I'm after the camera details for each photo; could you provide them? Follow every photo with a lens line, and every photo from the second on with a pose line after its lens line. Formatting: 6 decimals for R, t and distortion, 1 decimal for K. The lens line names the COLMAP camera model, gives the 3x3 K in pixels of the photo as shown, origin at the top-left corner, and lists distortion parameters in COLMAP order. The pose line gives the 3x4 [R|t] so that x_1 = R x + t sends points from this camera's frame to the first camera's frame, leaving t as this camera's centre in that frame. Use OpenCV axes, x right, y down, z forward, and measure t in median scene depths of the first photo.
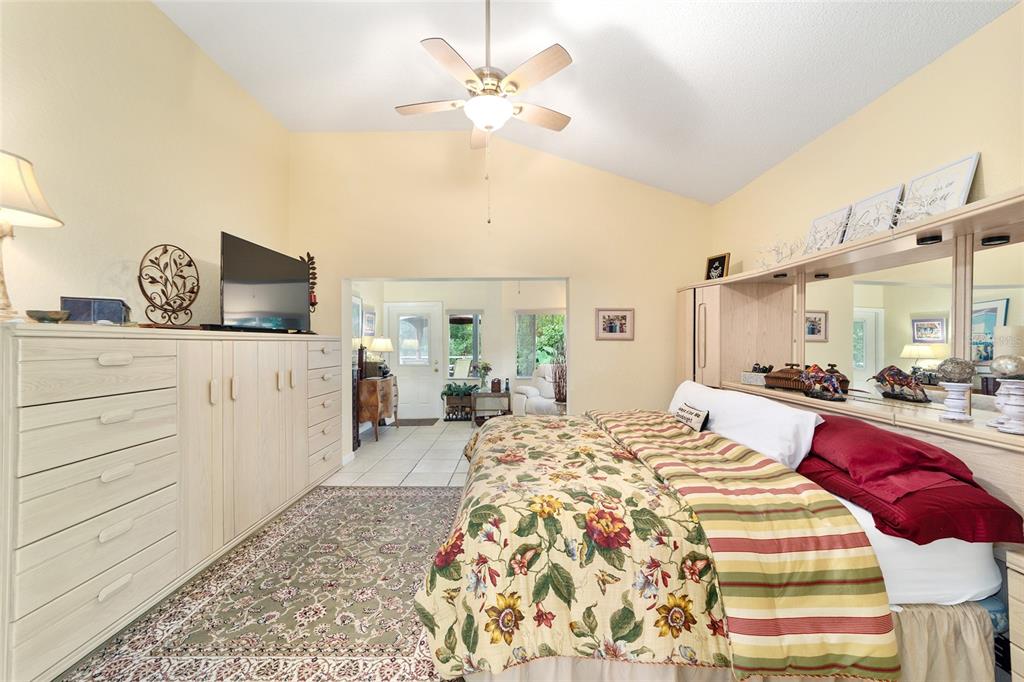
lens RADIAL K [[400.6, 0, 501.1], [0, 400.6, 344.5], [0, 0, 1]] dist [-0.007036, 0.000415]
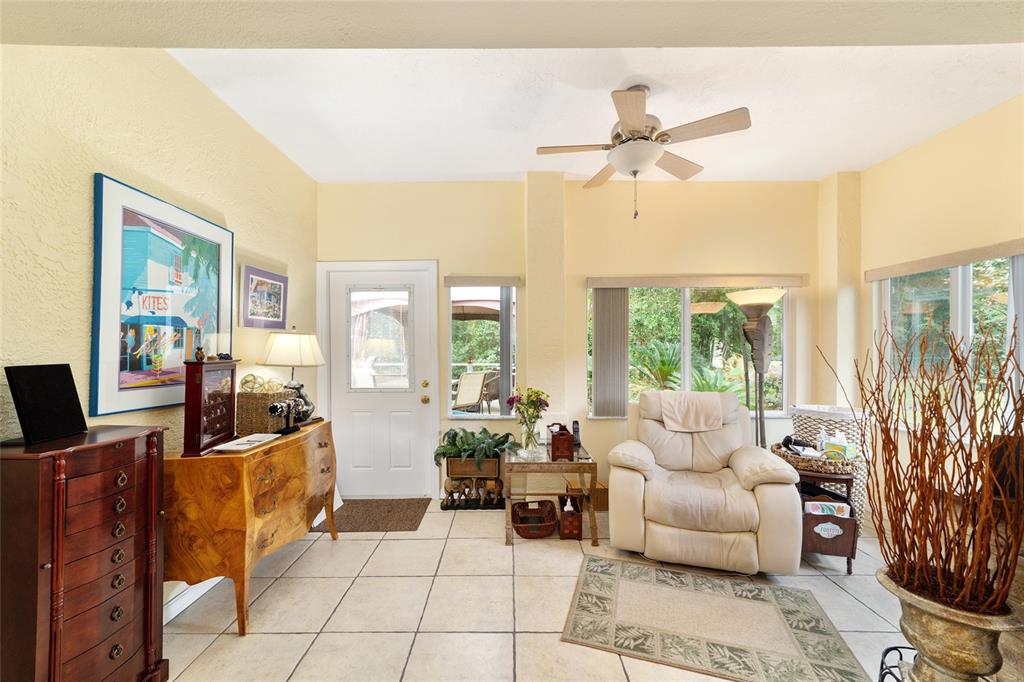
lens RADIAL K [[400.6, 0, 501.1], [0, 400.6, 344.5], [0, 0, 1]] dist [-0.007036, 0.000415]
pose [[0.999994, 0.000266, 0.003579, -0.136868], [-0.000241, 0.999976, -0.006994, -0.002085], [-0.003581, 0.006994, 0.999969, 0.976274]]
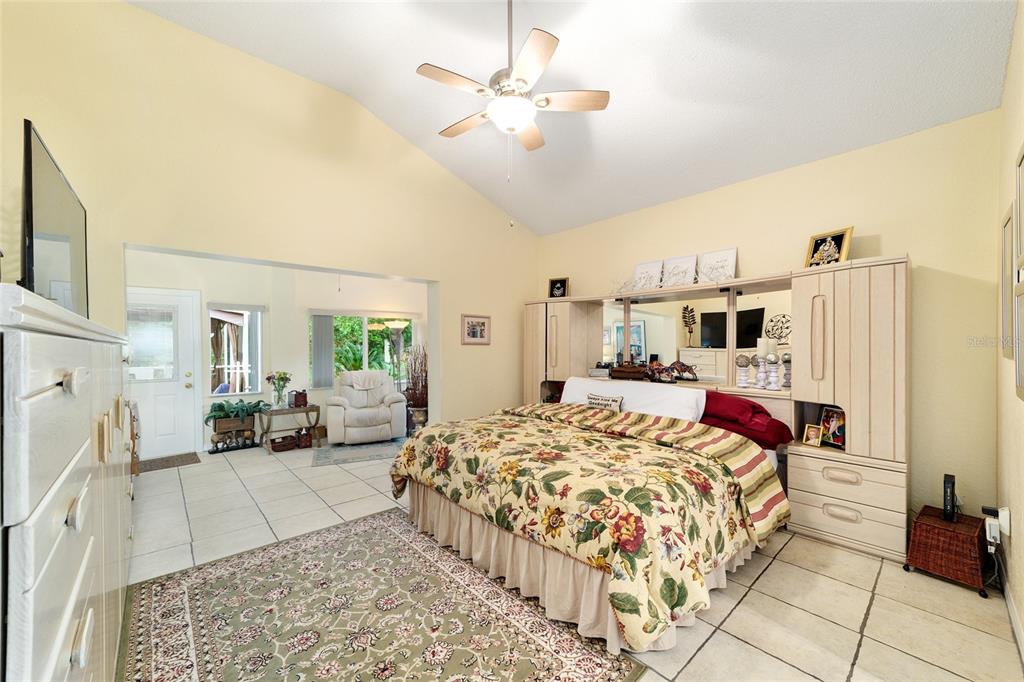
lens RADIAL K [[399.0, 0, 510.8], [0, 399.0, 353.7], [0, 0, 1]] dist [-0.000312, 0.000079]
pose [[0.728631, -0.012448, 0.684793, -0.445291], [0.004252, 0.999898, 0.013651, -0.000578], [-0.684893, -0.007035, 0.728610, 0.172043]]
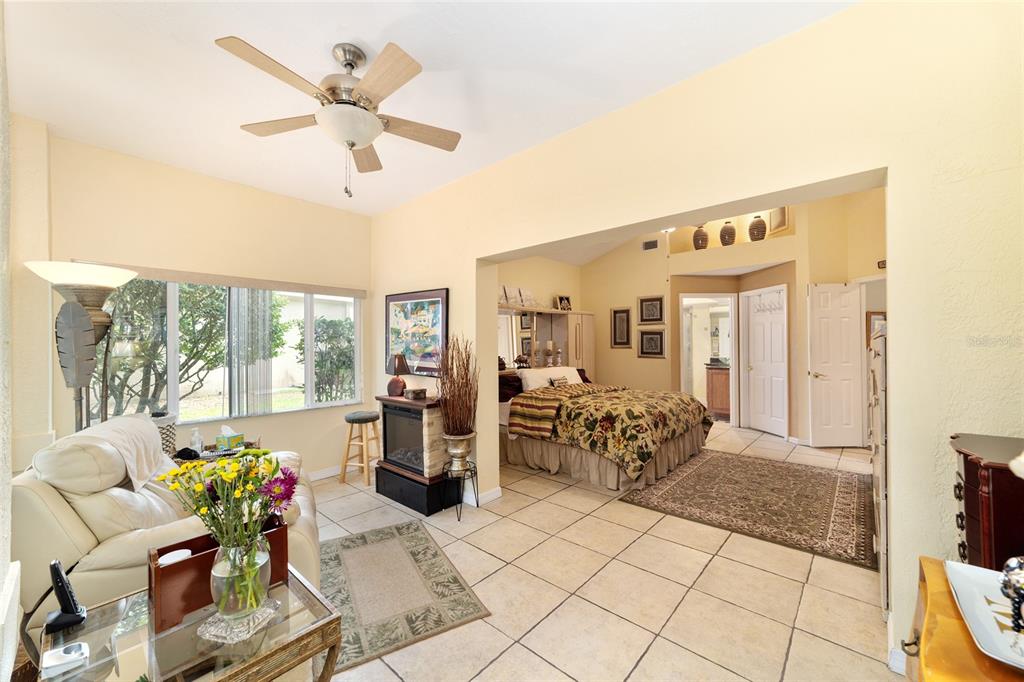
lens RADIAL K [[400.6, 0, 501.1], [0, 400.6, 344.5], [0, 0, 1]] dist [-0.007036, 0.000415]
pose [[-0.757895, 0.012082, 0.652265, -0.421543], [0.011374, 0.999921, -0.005305, -0.000110], [-0.652277, 0.003398, -0.757973, 1.856031]]
